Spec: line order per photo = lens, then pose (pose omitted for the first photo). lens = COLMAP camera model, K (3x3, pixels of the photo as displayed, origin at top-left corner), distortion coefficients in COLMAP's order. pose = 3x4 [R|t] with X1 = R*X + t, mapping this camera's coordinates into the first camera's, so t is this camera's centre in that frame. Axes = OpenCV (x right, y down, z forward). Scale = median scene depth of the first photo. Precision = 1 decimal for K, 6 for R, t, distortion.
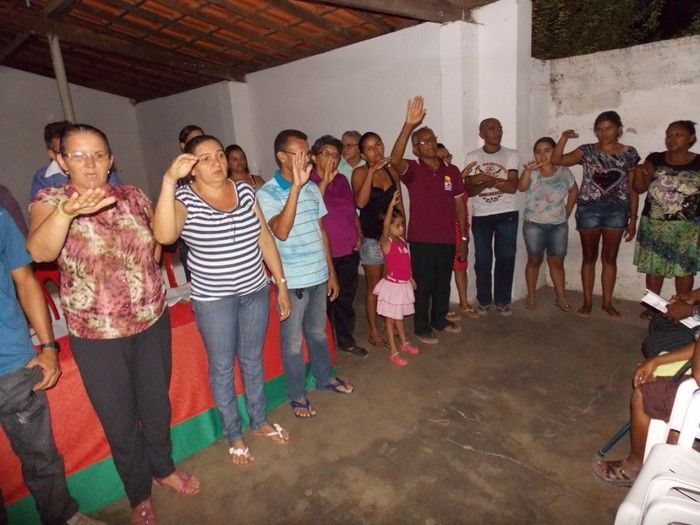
lens RADIAL K [[464.5, 0, 342.7], [0, 464.5, 267.3], [0, 0, 1]] dist [-0.008565, -0.004389]
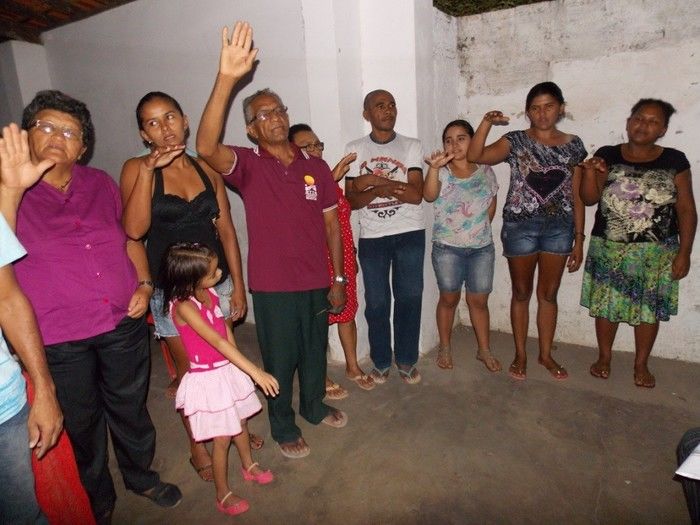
lens RADIAL K [[445.7, 0, 351.8], [0, 445.7, 267.8], [0, 0, 1]] dist [-0.029845, 0.011862]
pose [[0.975400, -0.040172, 0.216752, 0.137830], [0.040424, 0.999177, 0.003272, -0.074446], [-0.216705, 0.005571, 0.976221, 0.404575]]
